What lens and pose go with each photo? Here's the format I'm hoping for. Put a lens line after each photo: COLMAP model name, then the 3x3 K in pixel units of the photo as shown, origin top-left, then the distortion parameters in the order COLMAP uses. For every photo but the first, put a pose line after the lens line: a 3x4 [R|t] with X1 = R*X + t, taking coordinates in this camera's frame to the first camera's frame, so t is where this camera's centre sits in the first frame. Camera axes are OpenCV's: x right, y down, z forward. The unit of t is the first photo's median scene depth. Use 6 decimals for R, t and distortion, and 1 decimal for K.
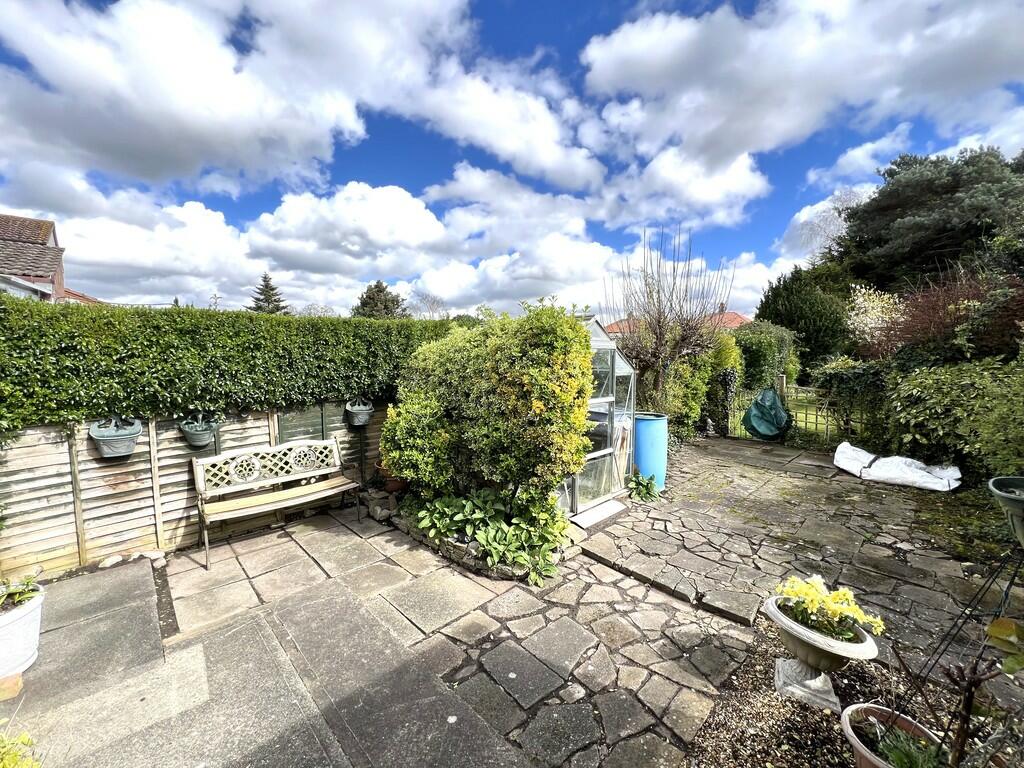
lens RADIAL K [[409.6, 0, 512.0], [0, 409.6, 384.0], [0, 0, 1]] dist [-0.000567, -0.000051]
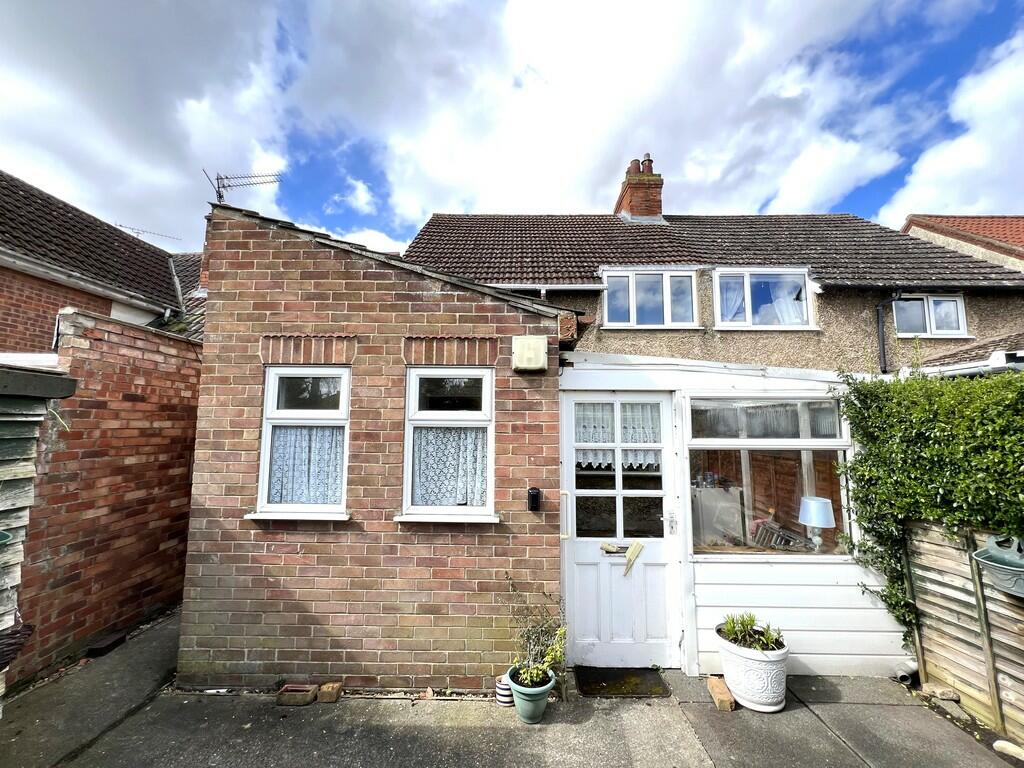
lens RADIAL K [[409.6, 0, 512.0], [0, 409.6, 384.0], [0, 0, 1]] dist [-0.000567, -0.000051]
pose [[-0.710890, -0.083878, -0.698283, 0.144112], [-0.064035, 0.996458, -0.054504, -0.089077], [0.700382, 0.005969, -0.713743, 0.966205]]
